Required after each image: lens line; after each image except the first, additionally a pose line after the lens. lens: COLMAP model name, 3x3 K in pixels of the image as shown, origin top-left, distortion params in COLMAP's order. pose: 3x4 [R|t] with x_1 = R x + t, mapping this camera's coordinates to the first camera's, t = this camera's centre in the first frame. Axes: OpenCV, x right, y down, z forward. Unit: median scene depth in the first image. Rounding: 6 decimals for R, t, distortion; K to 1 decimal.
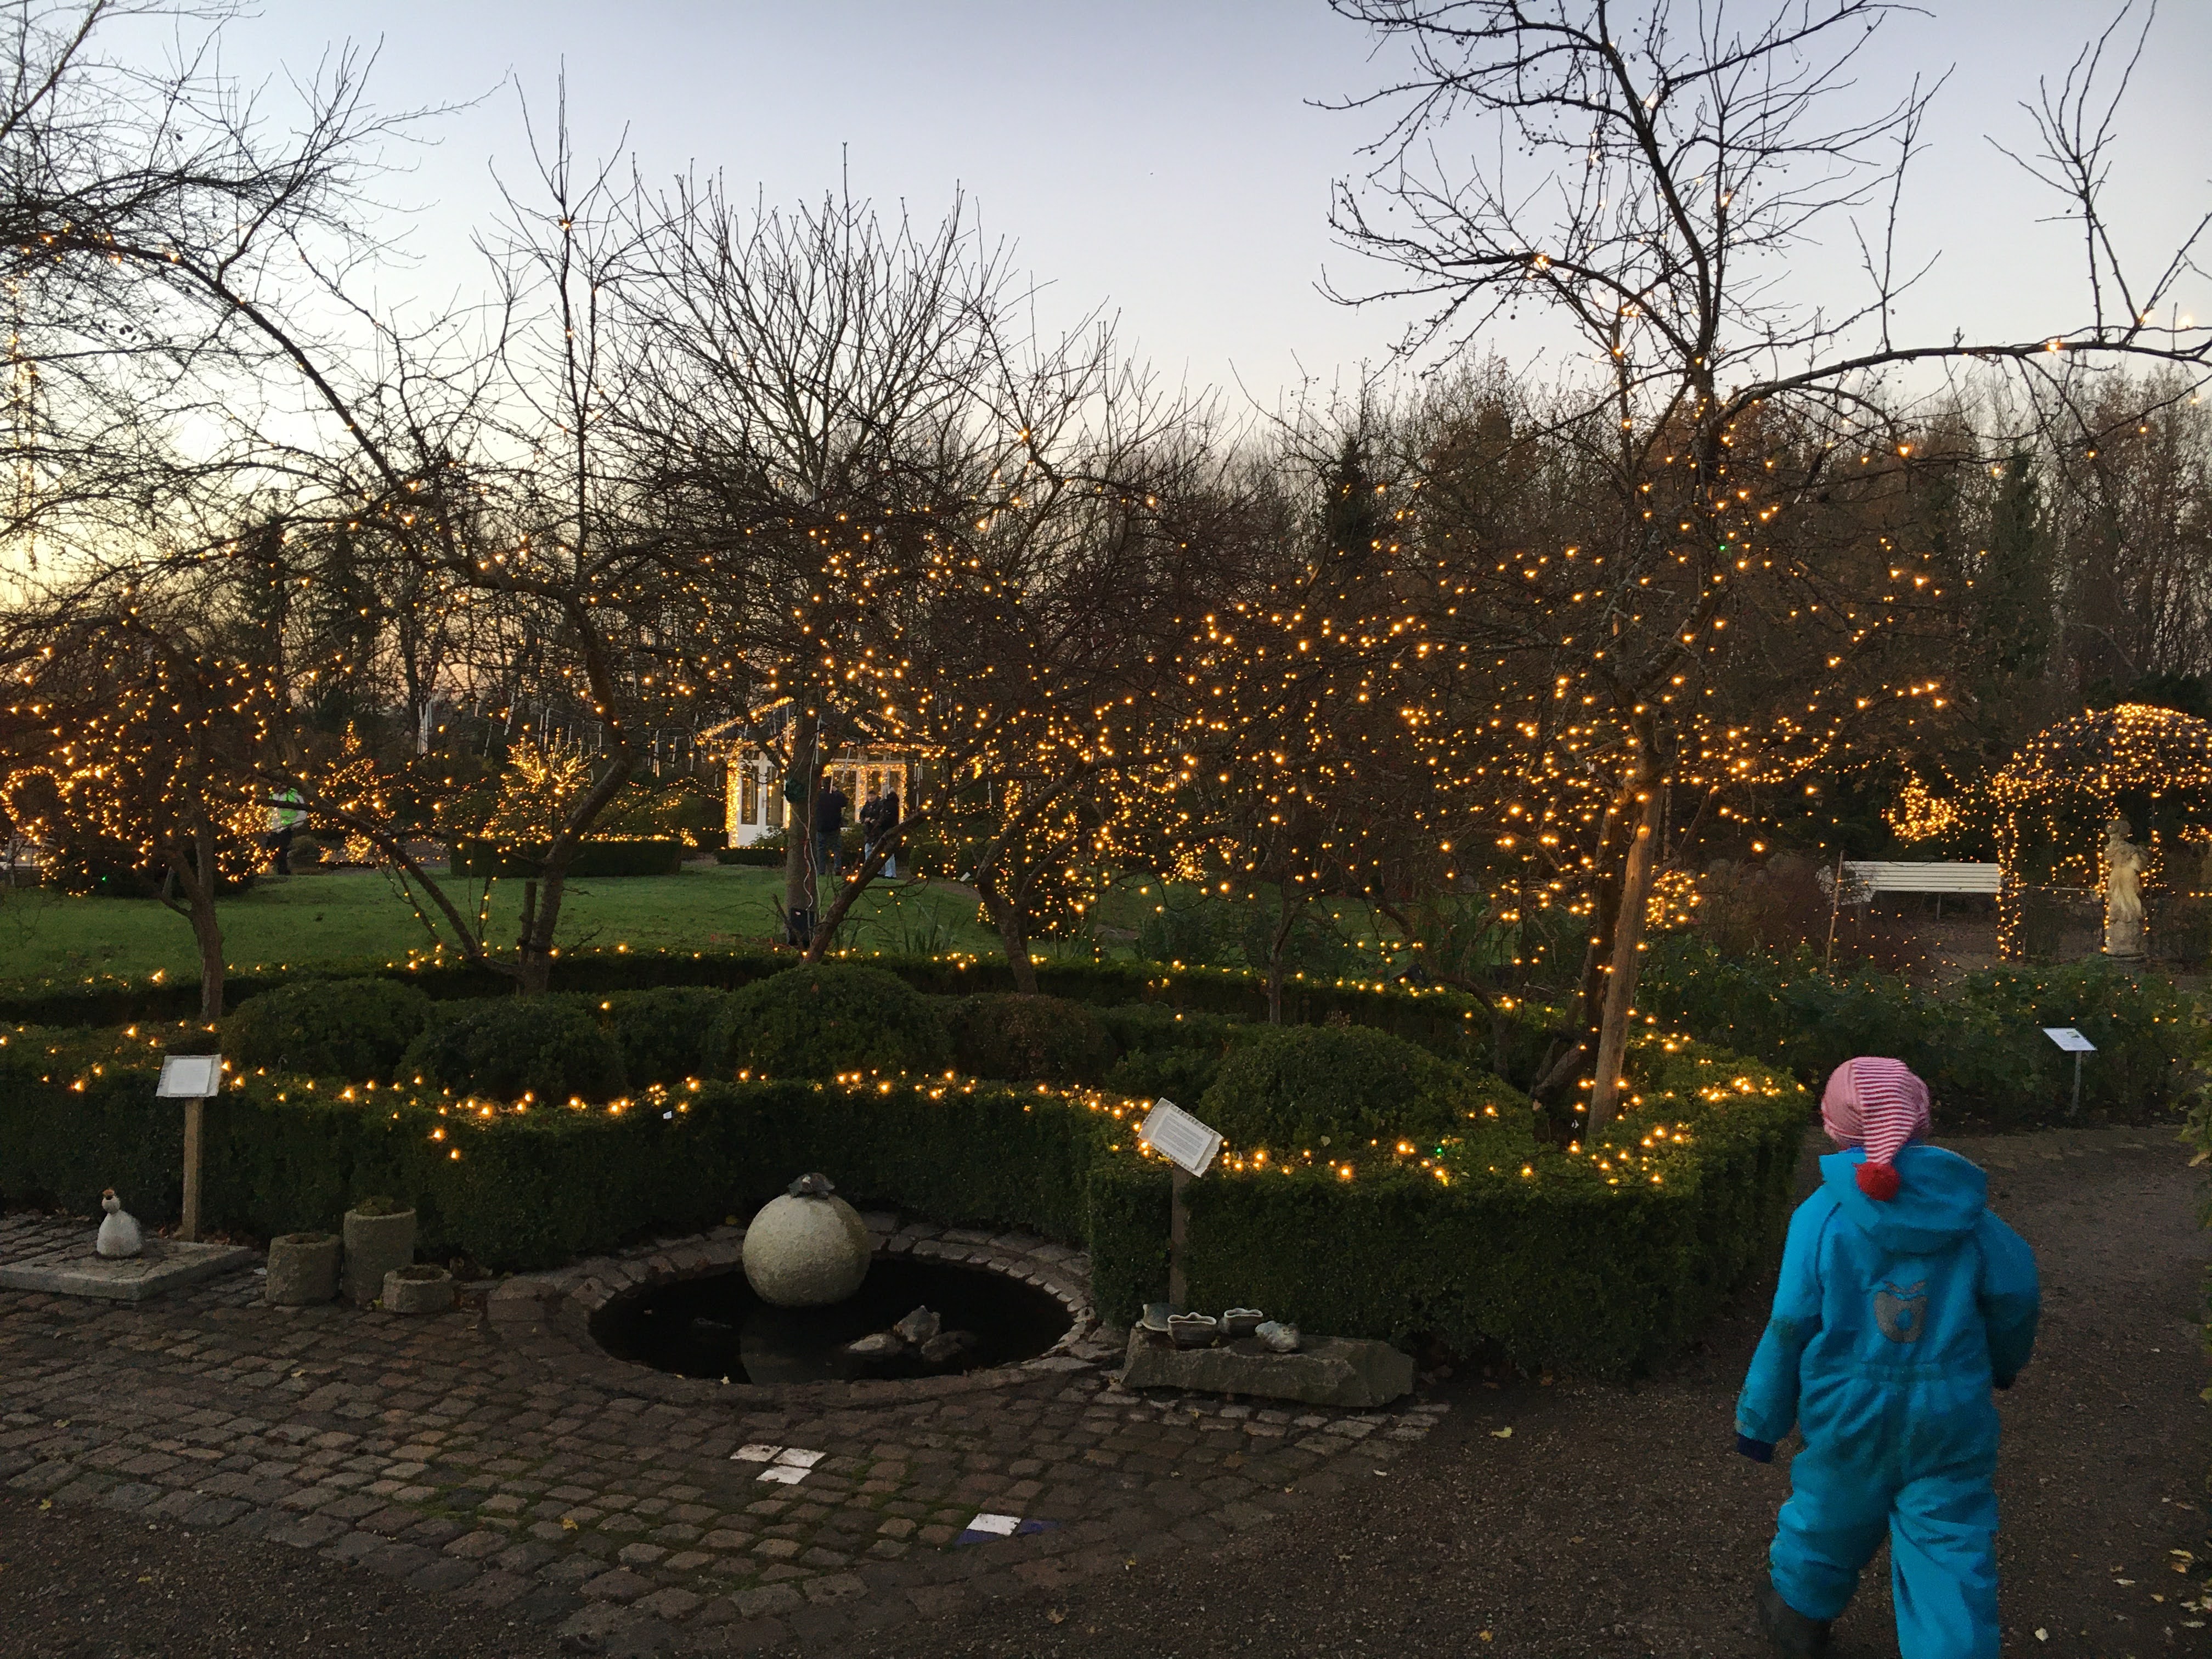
lens RADIAL K [[1865.3, 0, 1100.0], [0, 1865.3, 825.3], [0, 0, 1]] dist [0.034937, -0.001886]
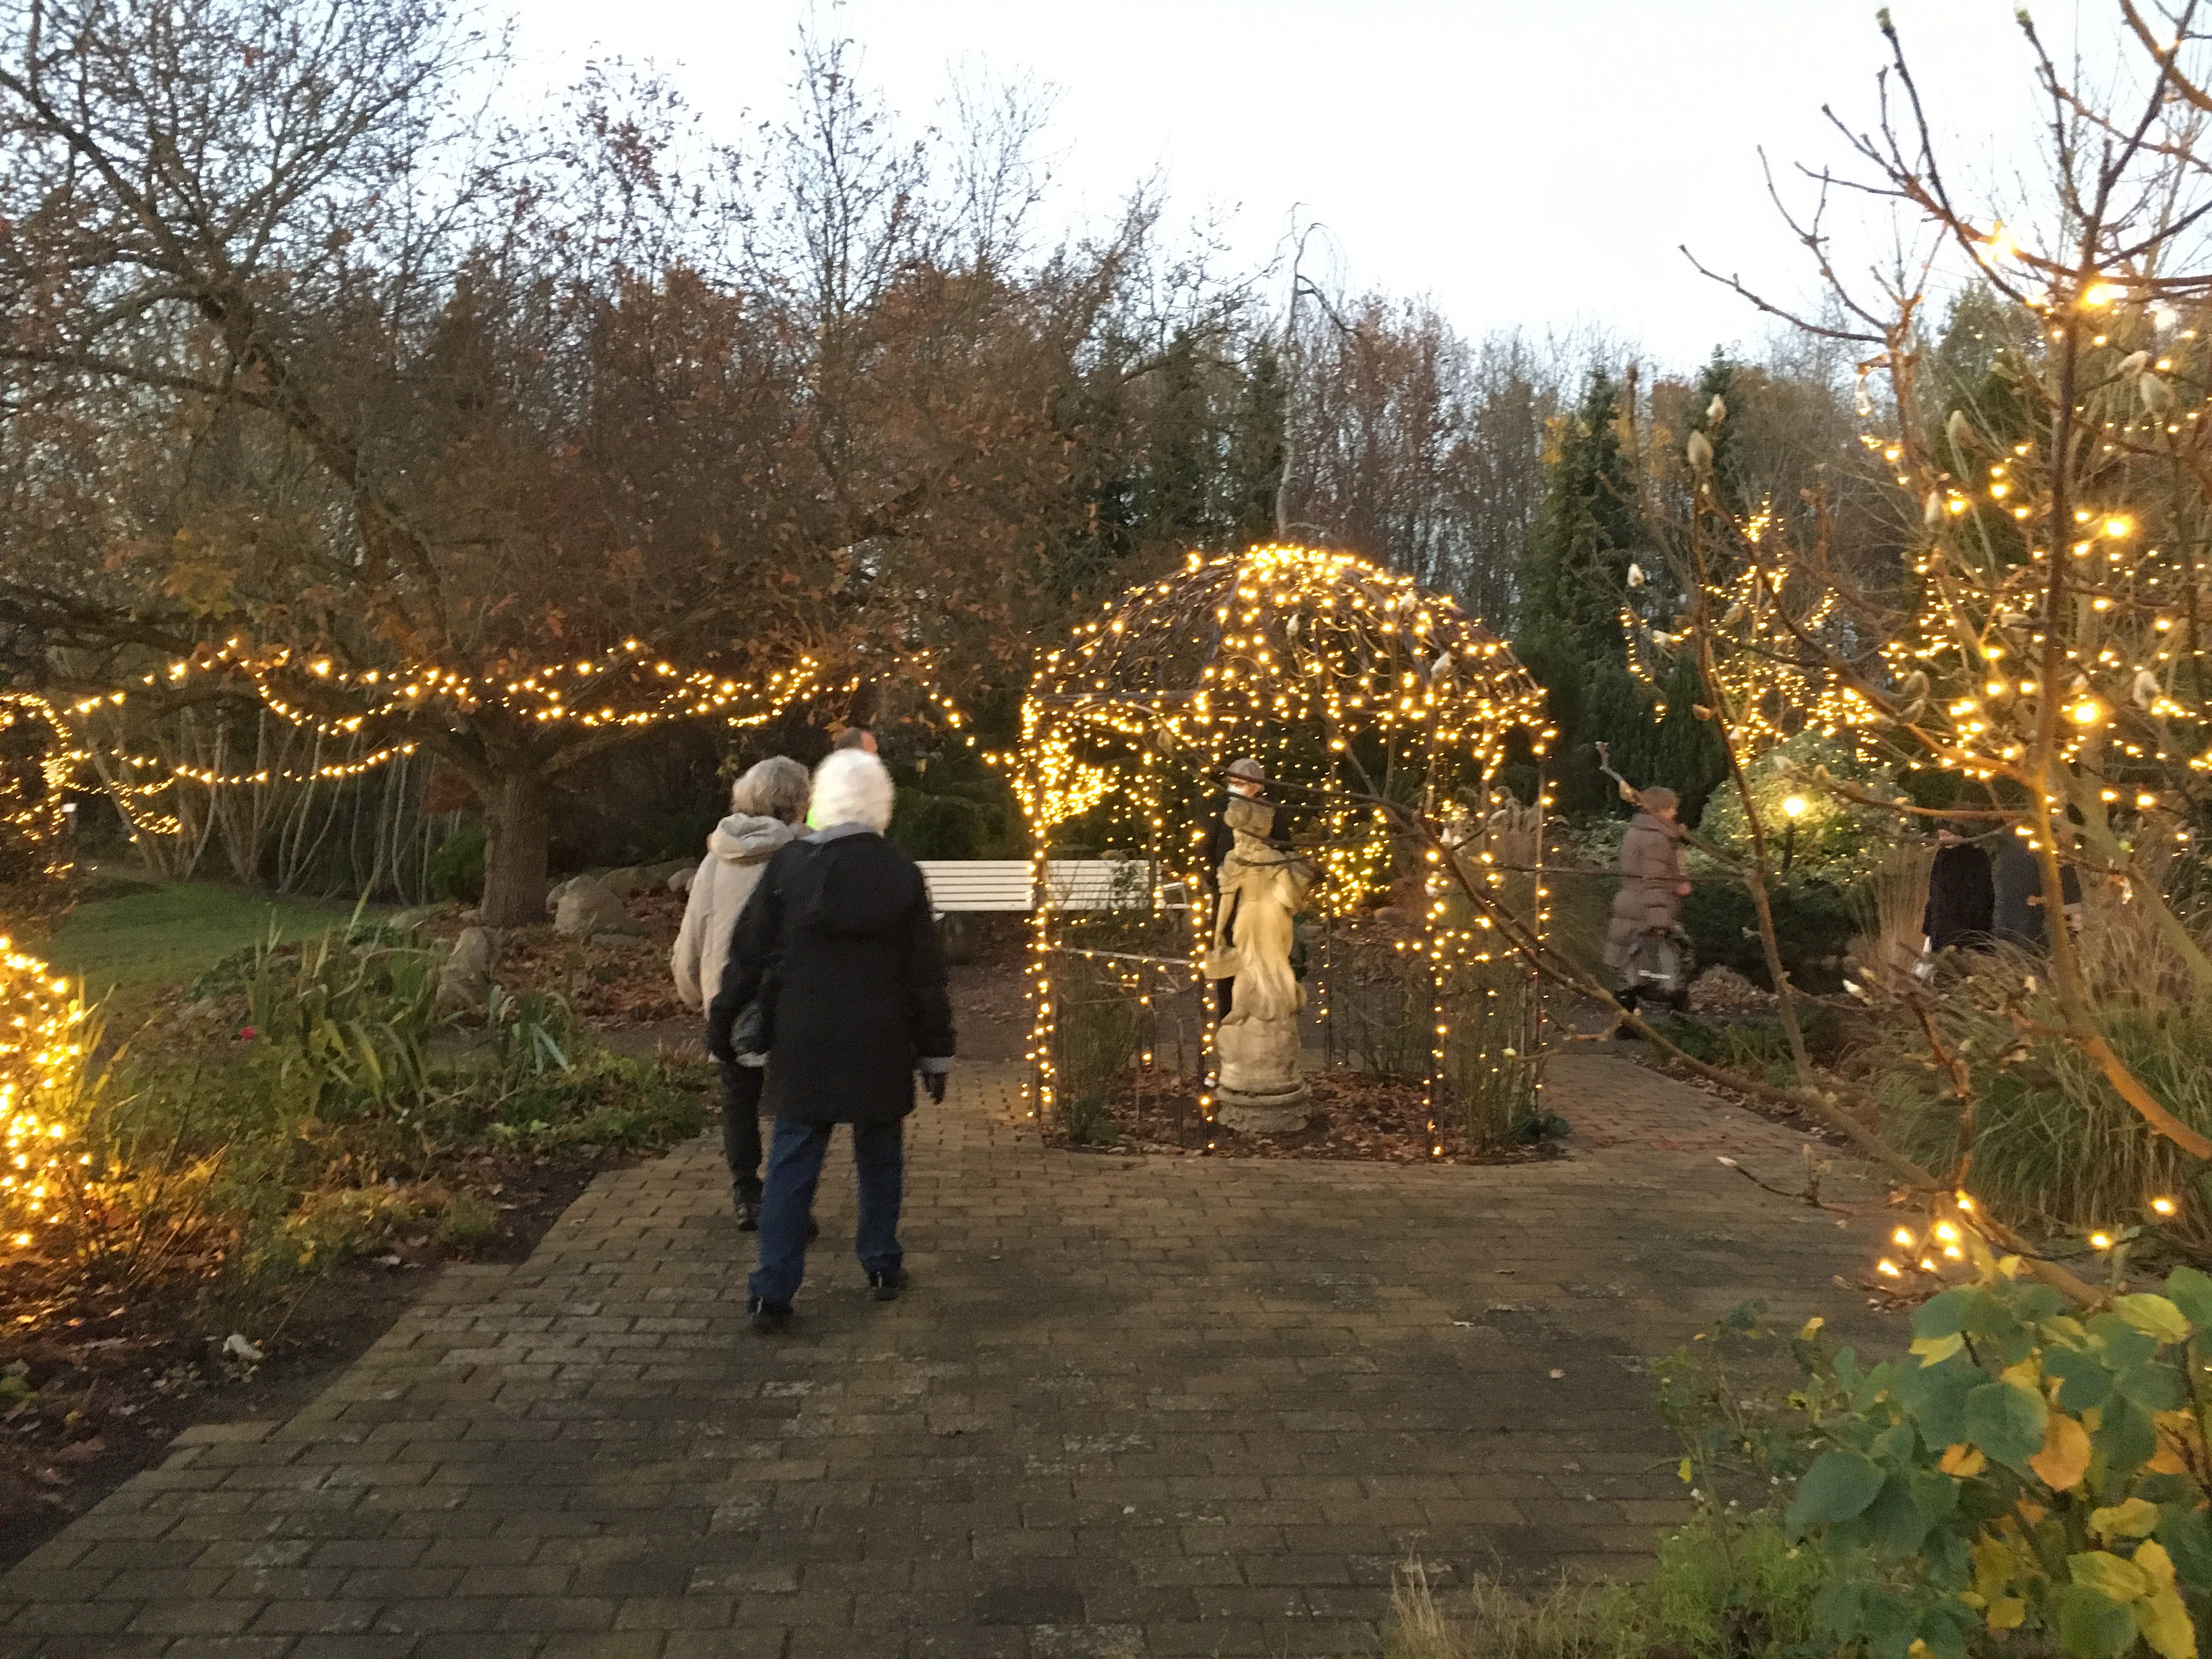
lens RADIAL K [[1865.3, 0, 1103.7], [0, 1865.3, 825.7], [0, 0, 1]] dist [0.034937, -0.001886]
pose [[0.944684, -0.011051, 0.327795, 0.364818], [0.004865, 0.999794, 0.019684, -0.004855], [-0.327945, -0.017001, 0.944544, 0.594548]]
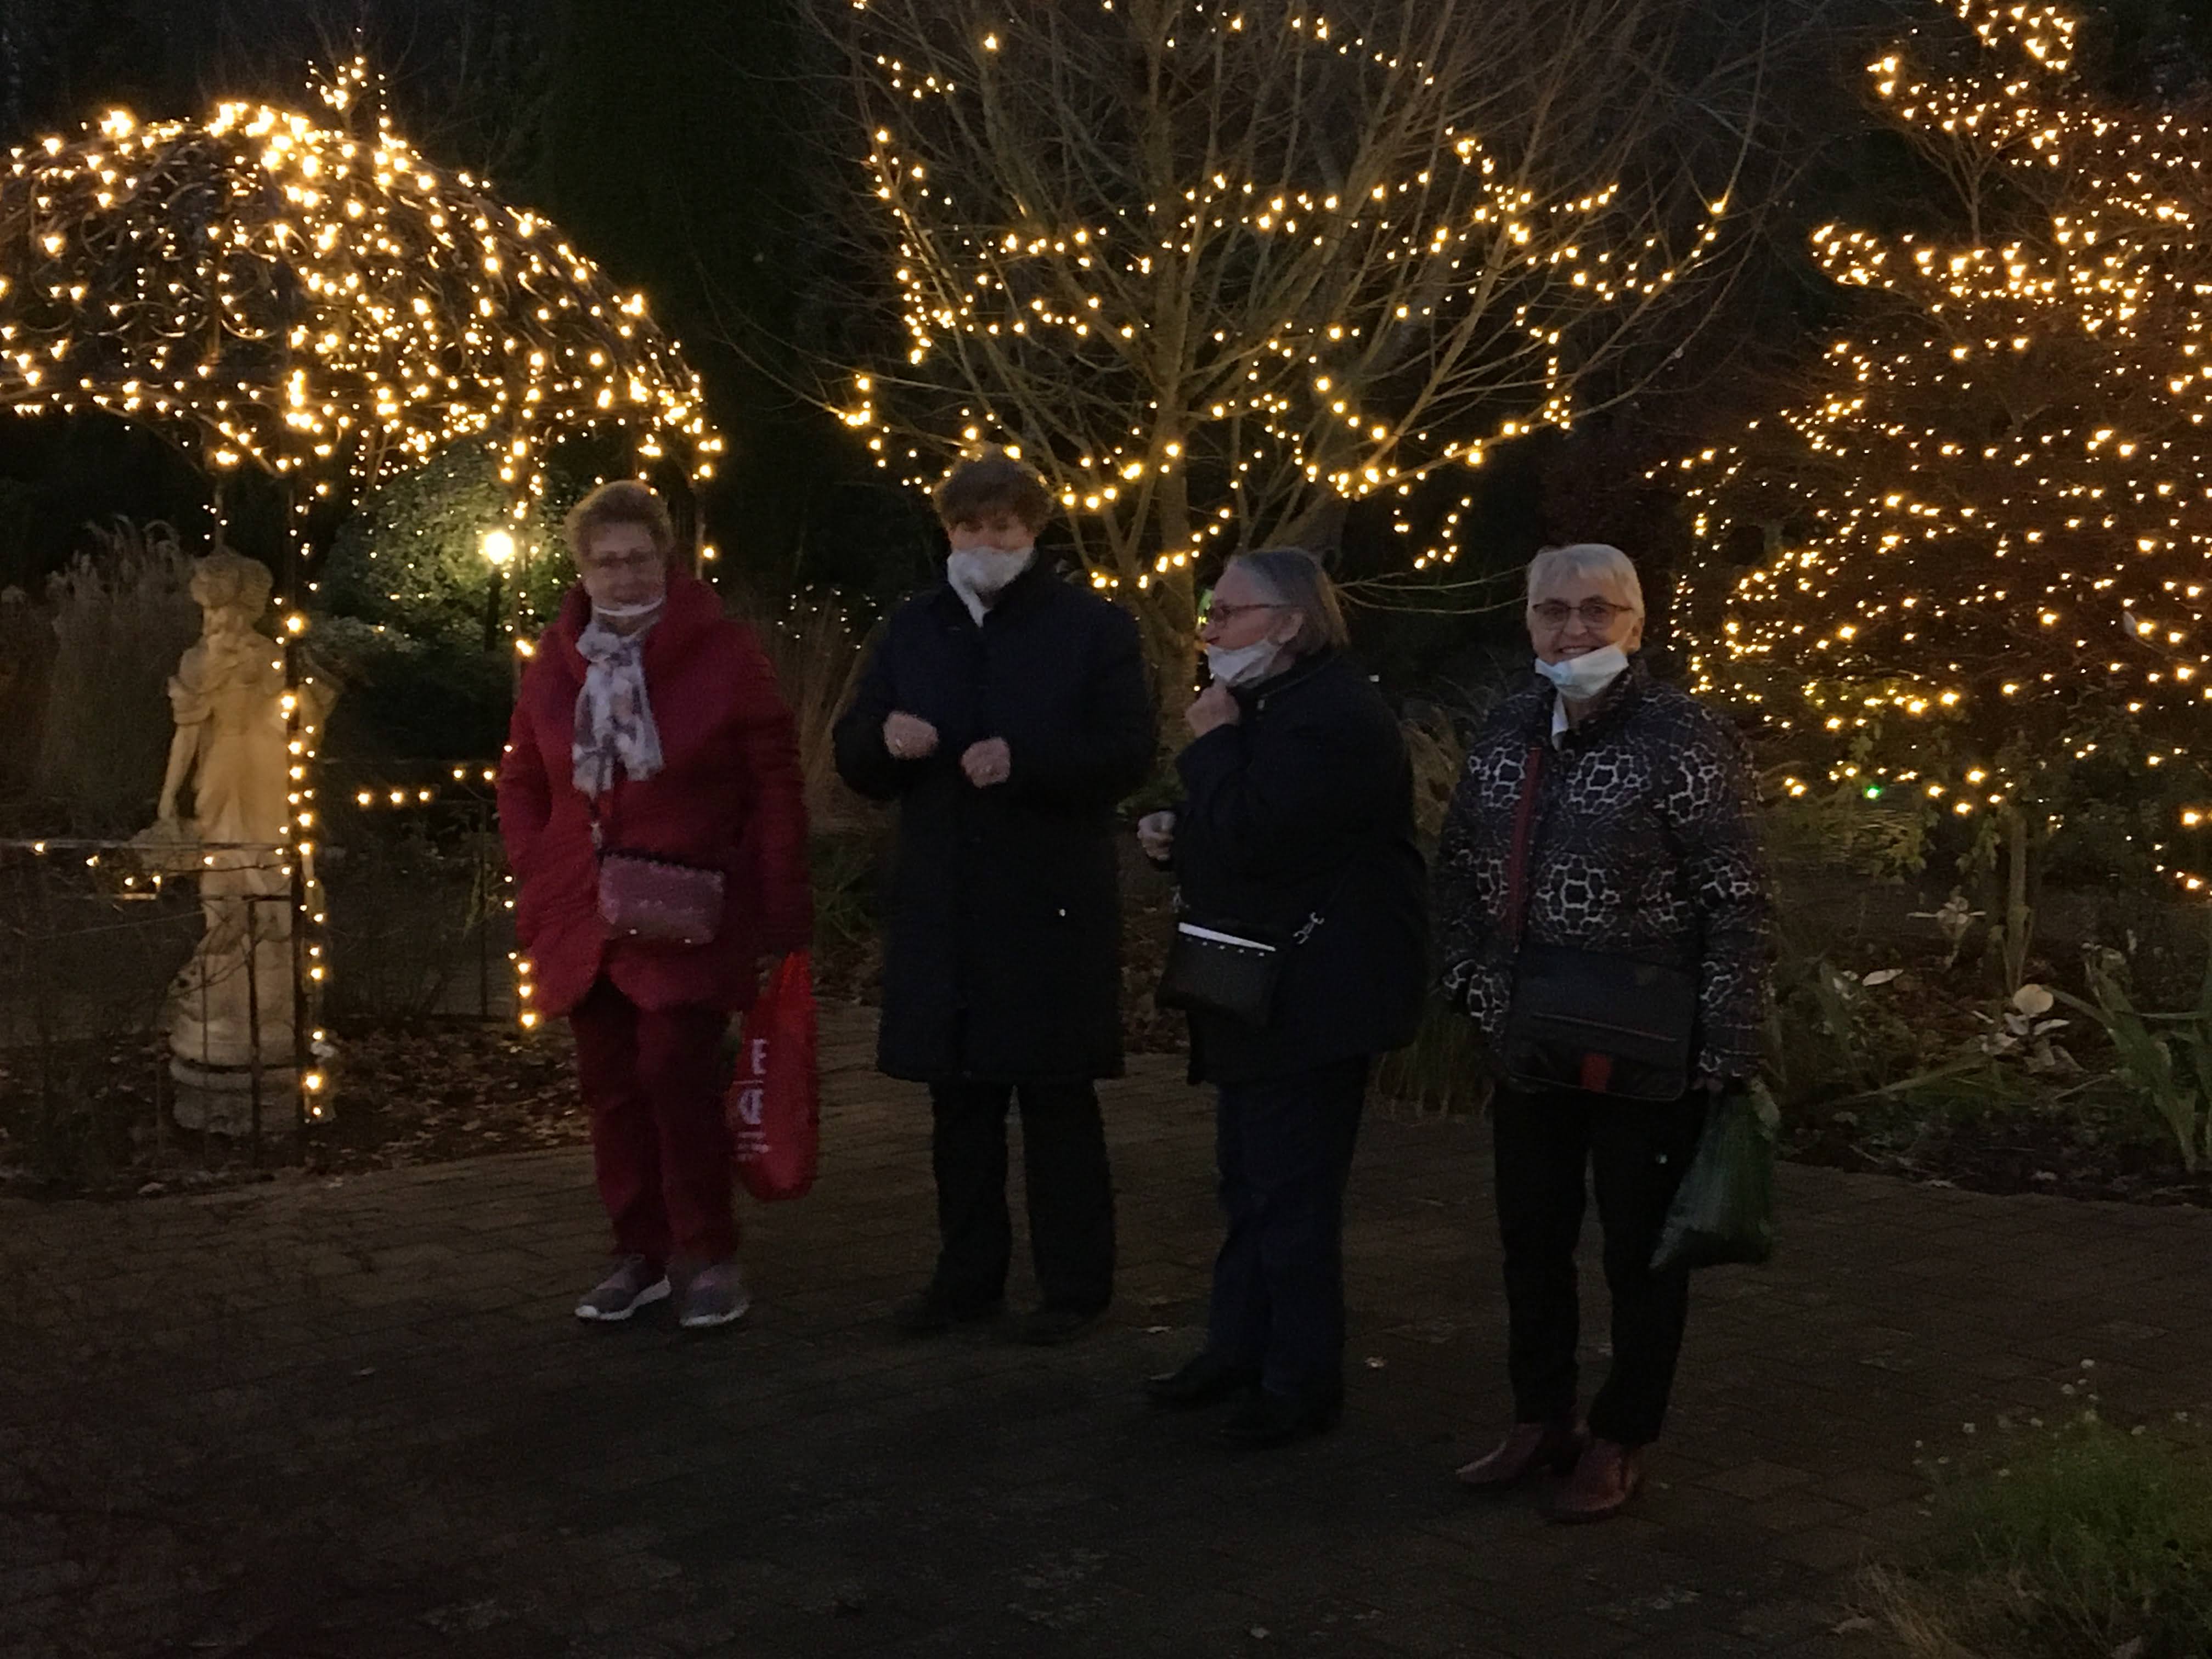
lens RADIAL K [[3173.2, 0, 1105.1], [0, 3173.2, 829.1], [0, 0, 1]] dist [0.039009, 0.000000]
pose [[0.540760, -0.095712, 0.835714, 0.233887], [0.012768, 0.994325, 0.105616, -0.010106], [-0.841080, -0.046443, 0.538913, 0.673543]]
